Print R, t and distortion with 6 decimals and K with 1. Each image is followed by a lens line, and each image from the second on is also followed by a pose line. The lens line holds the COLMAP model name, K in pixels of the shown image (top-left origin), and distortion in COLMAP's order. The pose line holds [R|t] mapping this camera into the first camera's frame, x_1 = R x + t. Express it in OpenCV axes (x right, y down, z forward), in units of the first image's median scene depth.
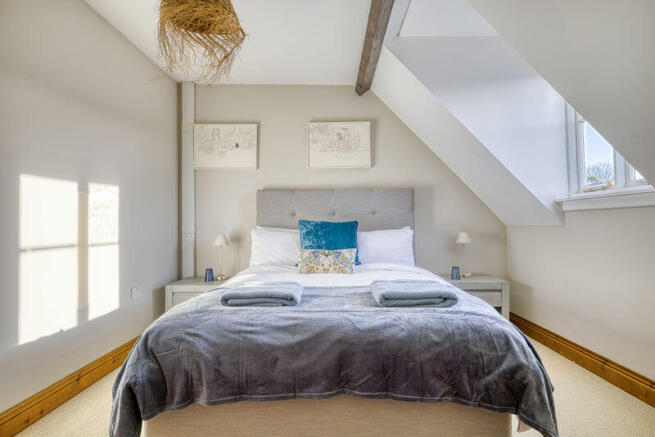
lens RADIAL K [[367.6, 0, 327.5], [0, 367.6, 218.5], [0, 0, 1]] dist [0.003253, 0.000635]
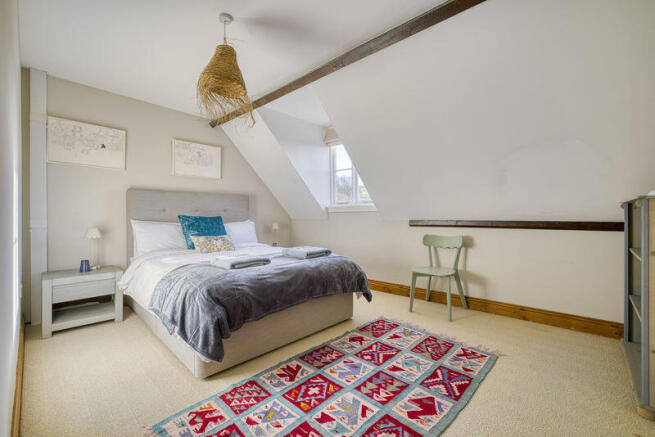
lens RADIAL K [[282.0, 0, 329.1], [0, 282.0, 215.5], [0, 0, 1]] dist [-0.001242, 0.000014]
pose [[0.665703, 0.007556, 0.746178, -0.449635], [-0.014113, 0.999897, 0.002465, -0.004541], [-0.746083, -0.012172, 0.665741, -0.067516]]
